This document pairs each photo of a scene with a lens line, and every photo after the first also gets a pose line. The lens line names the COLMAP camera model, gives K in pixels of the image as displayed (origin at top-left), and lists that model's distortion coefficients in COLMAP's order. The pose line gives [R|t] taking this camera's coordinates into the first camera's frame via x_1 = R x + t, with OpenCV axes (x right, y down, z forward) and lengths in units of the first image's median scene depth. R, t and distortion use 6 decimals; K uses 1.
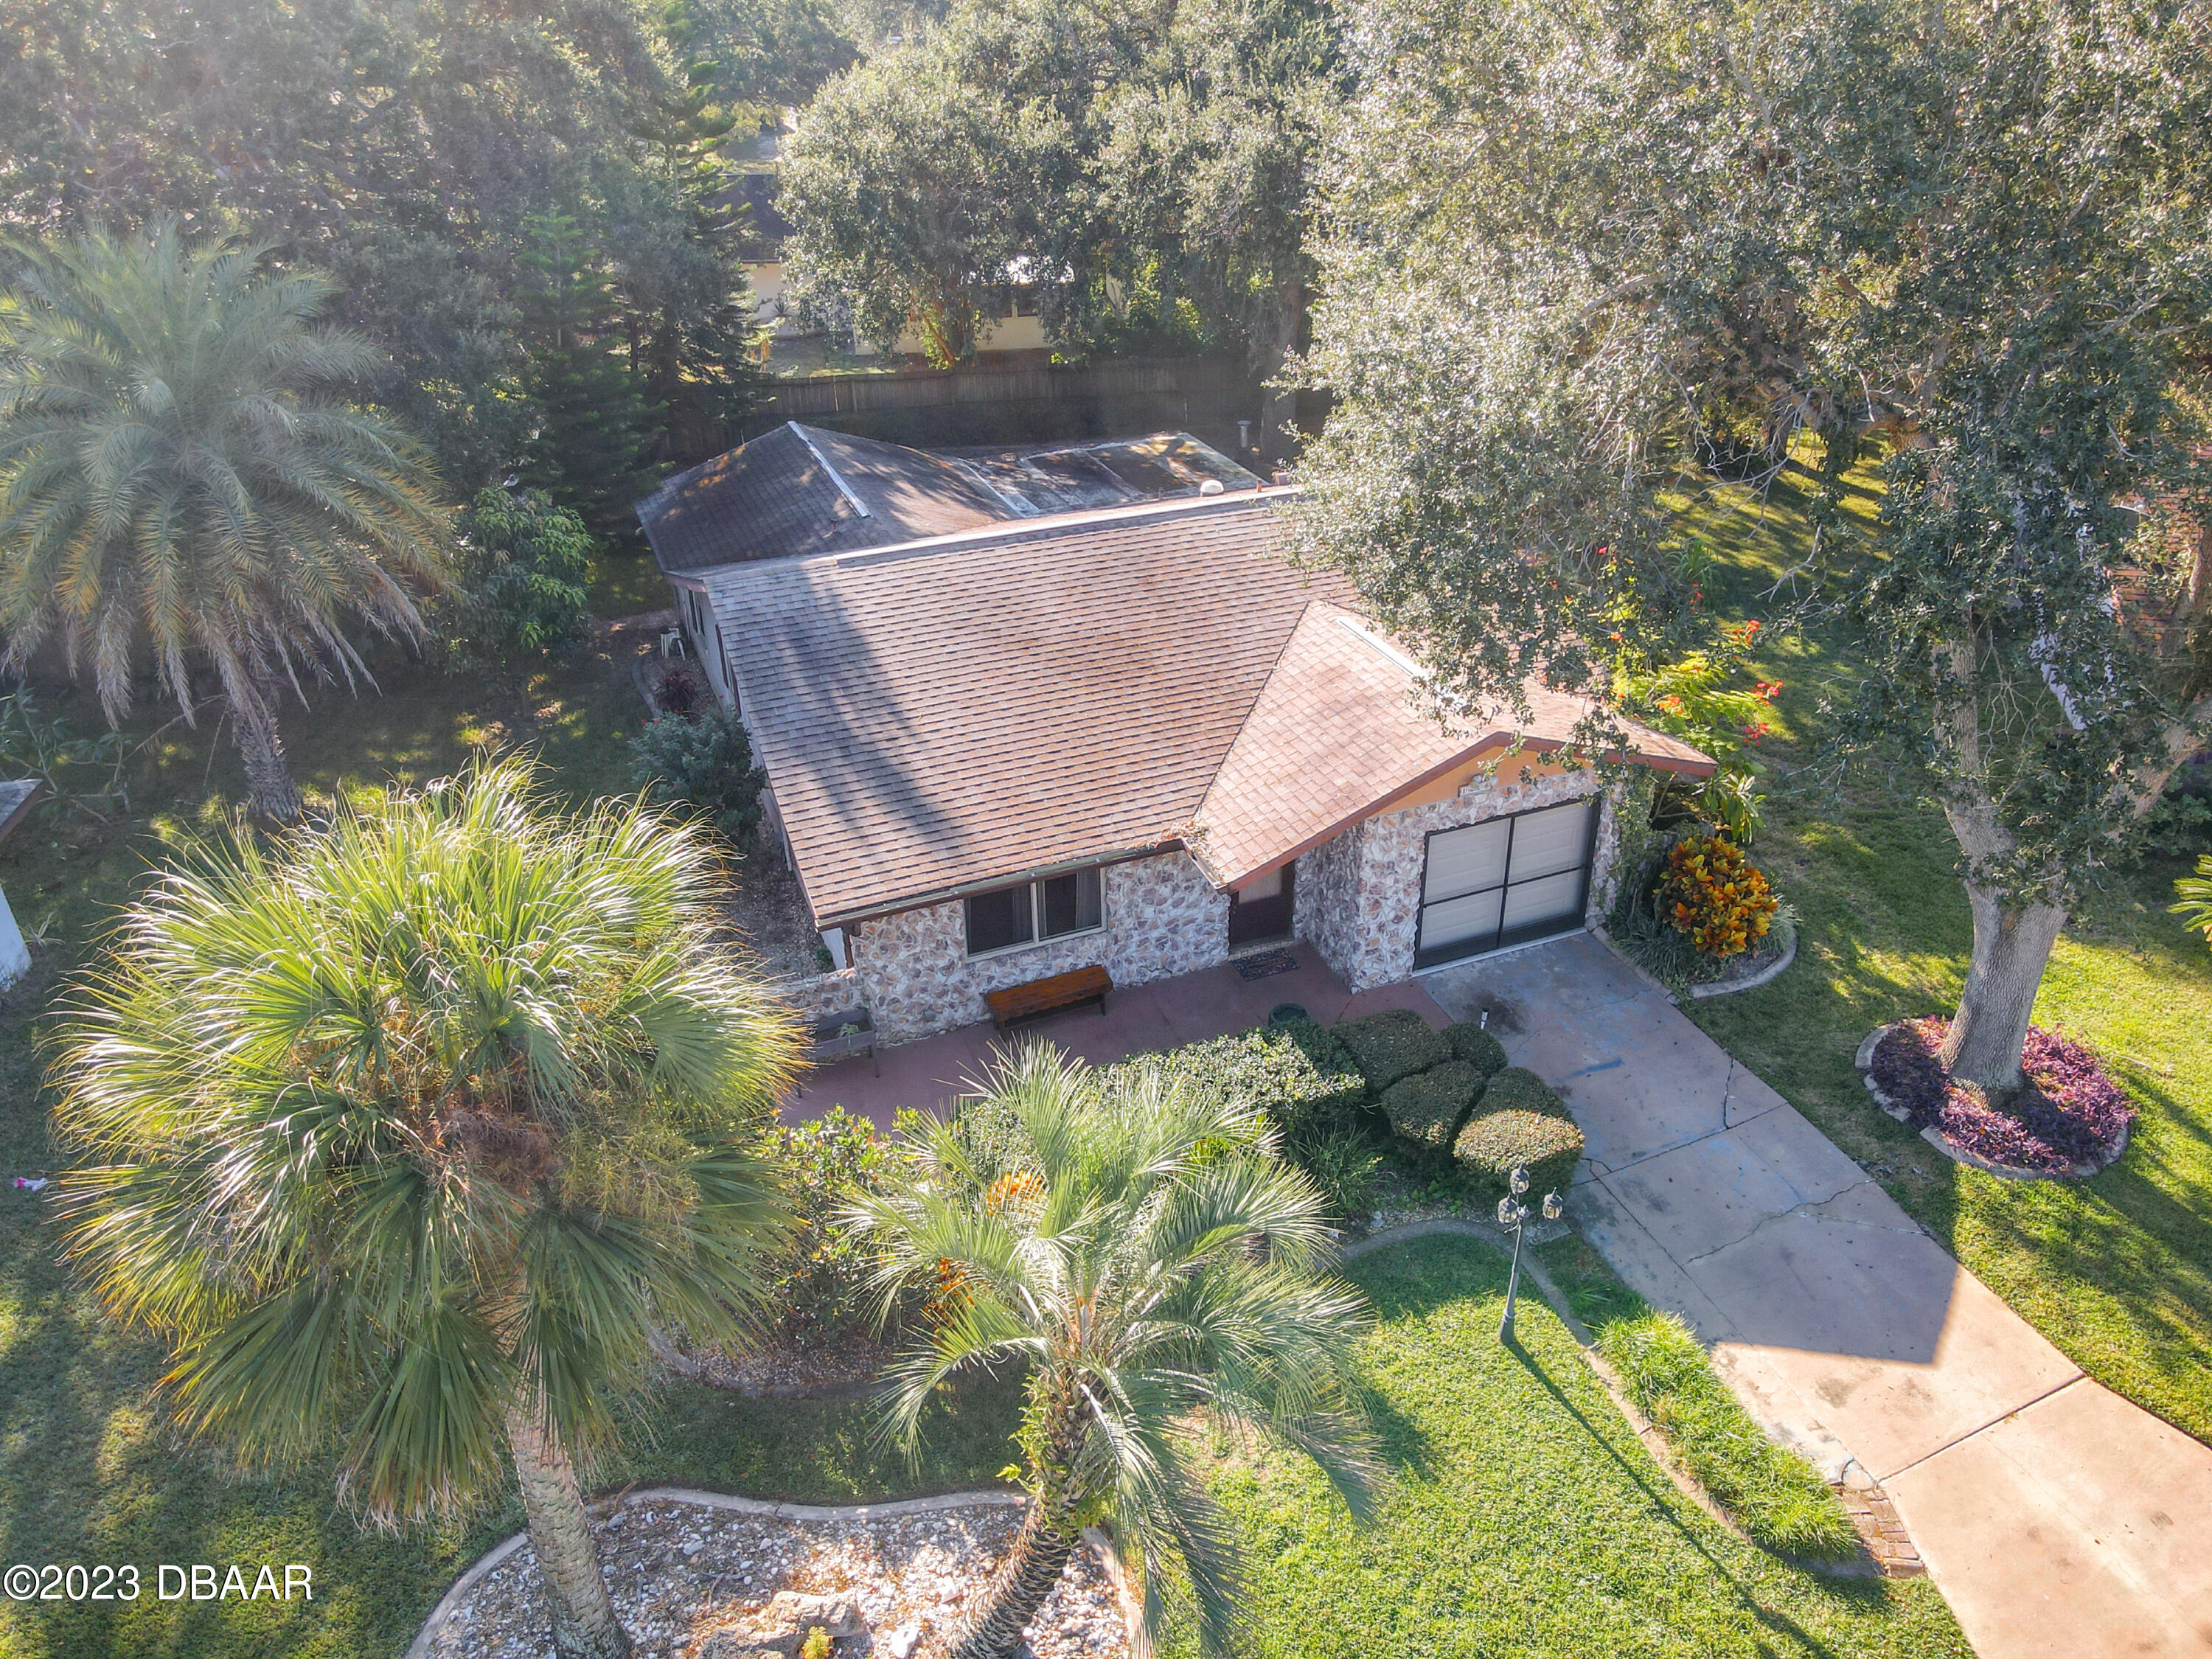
lens RADIAL K [[1677.1, 0, 1107.4], [0, 1677.1, 788.3], [0, 0, 1]] dist [-0.004537, 0.038836]
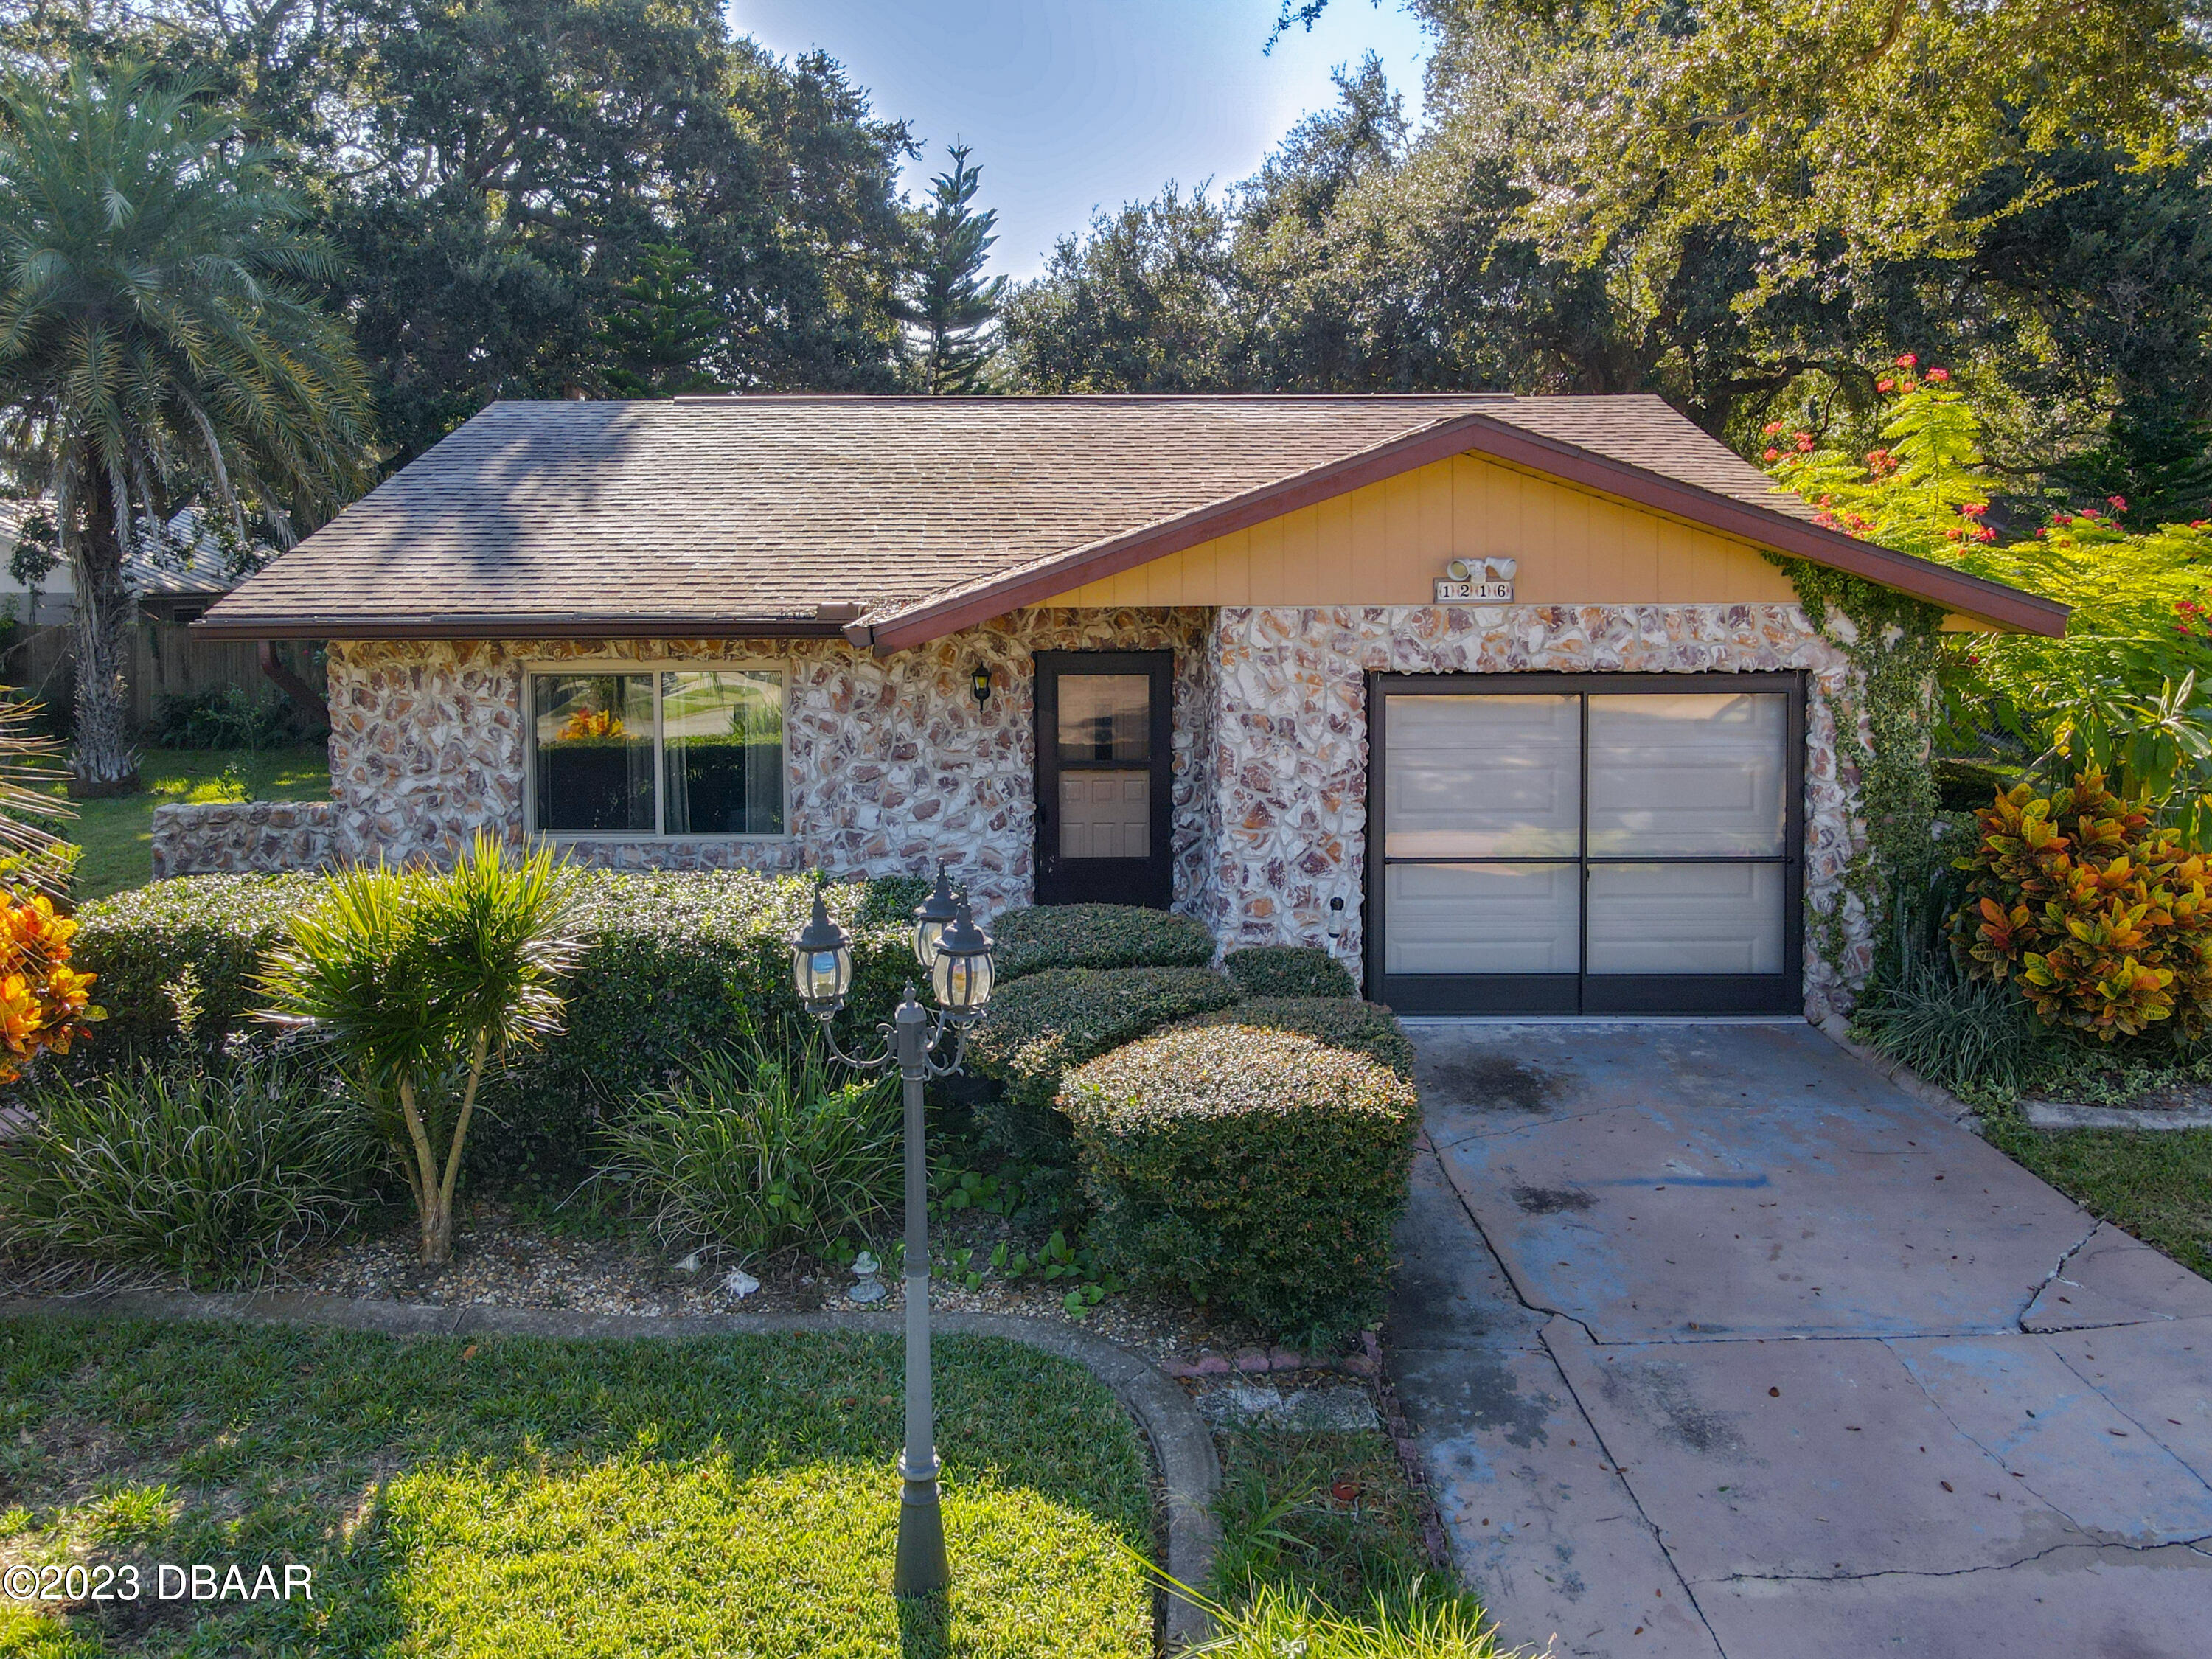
lens RADIAL K [[1677.1, 0, 1029.2], [0, 1677.1, 651.5], [0, 0, 1]] dist [-0.004537, 0.038836]
pose [[0.919826, 0.030954, -0.391104, 0.300298], [-0.195761, 0.900128, -0.389163, 0.240049], [0.339998, 0.434525, 0.834020, 0.565737]]
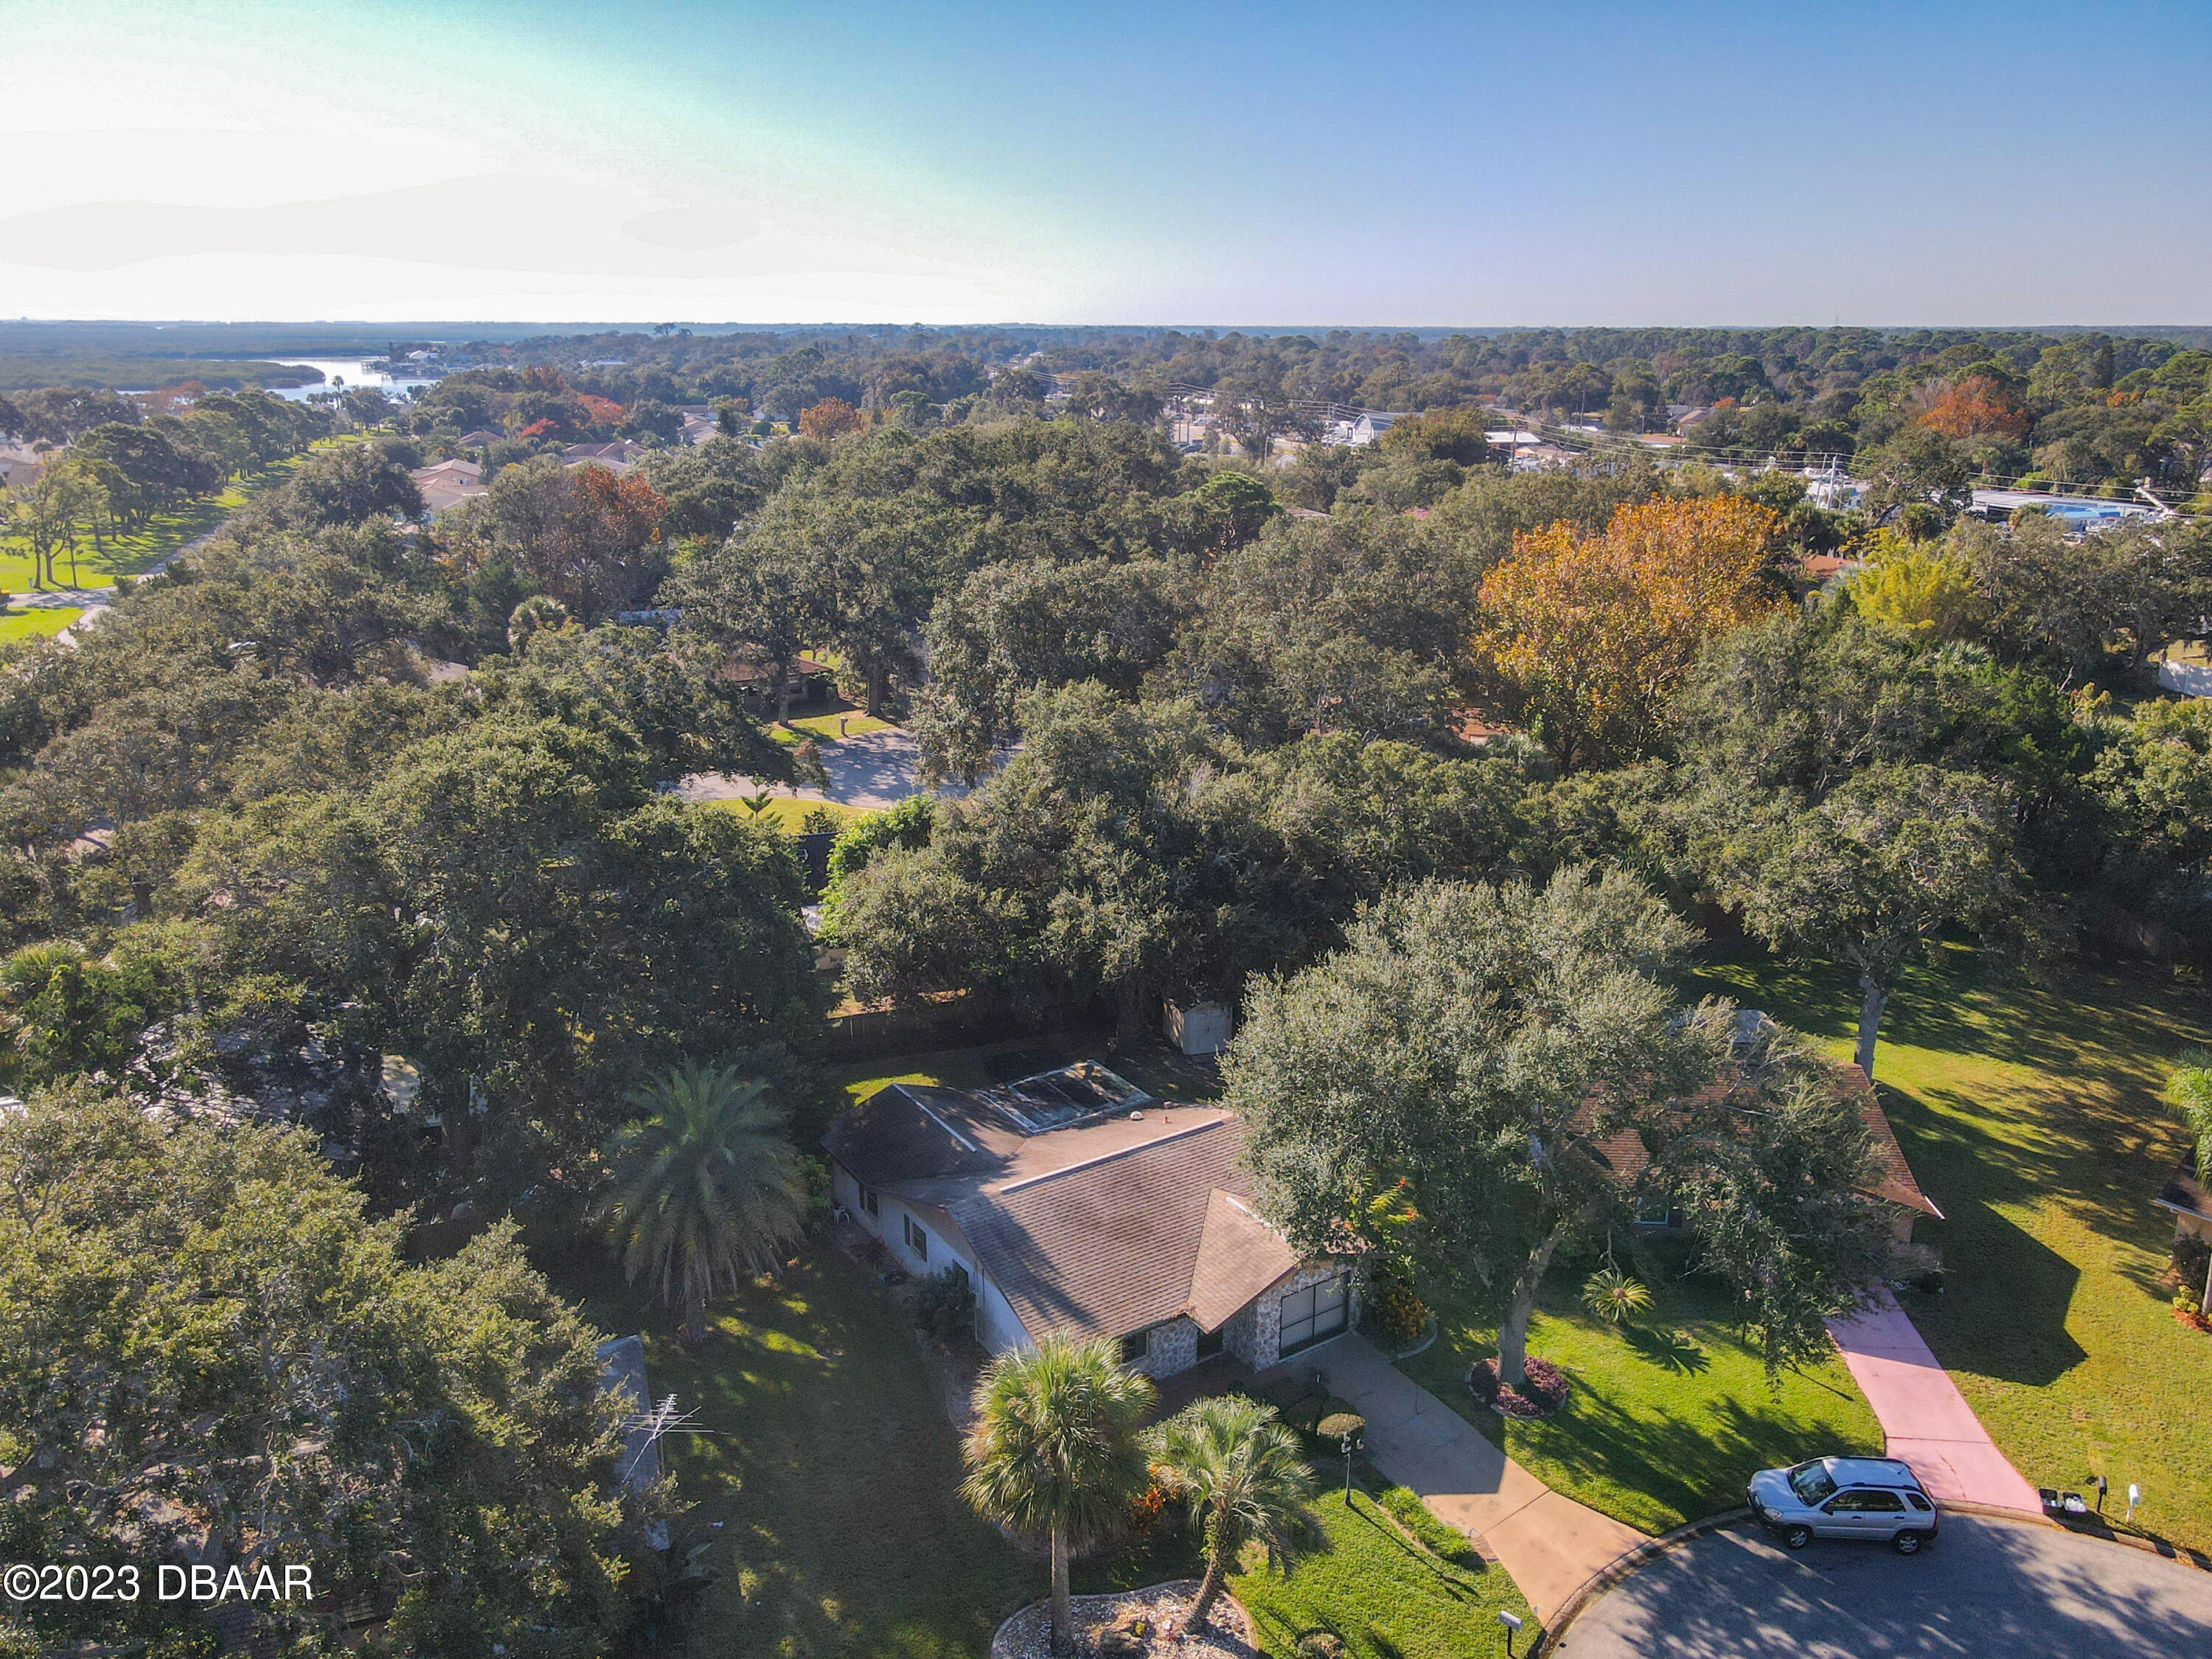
lens RADIAL K [[1677.1, 0, 1105.7], [0, 1677.1, 814.1], [0, 0, 1]] dist [-0.004537, 0.038836]
pose [[0.979179, -0.042999, 0.198392, -0.499288], [0.083229, 0.976427, -0.199154, -0.192573], [-0.185152, 0.211520, 0.959676, -1.380961]]
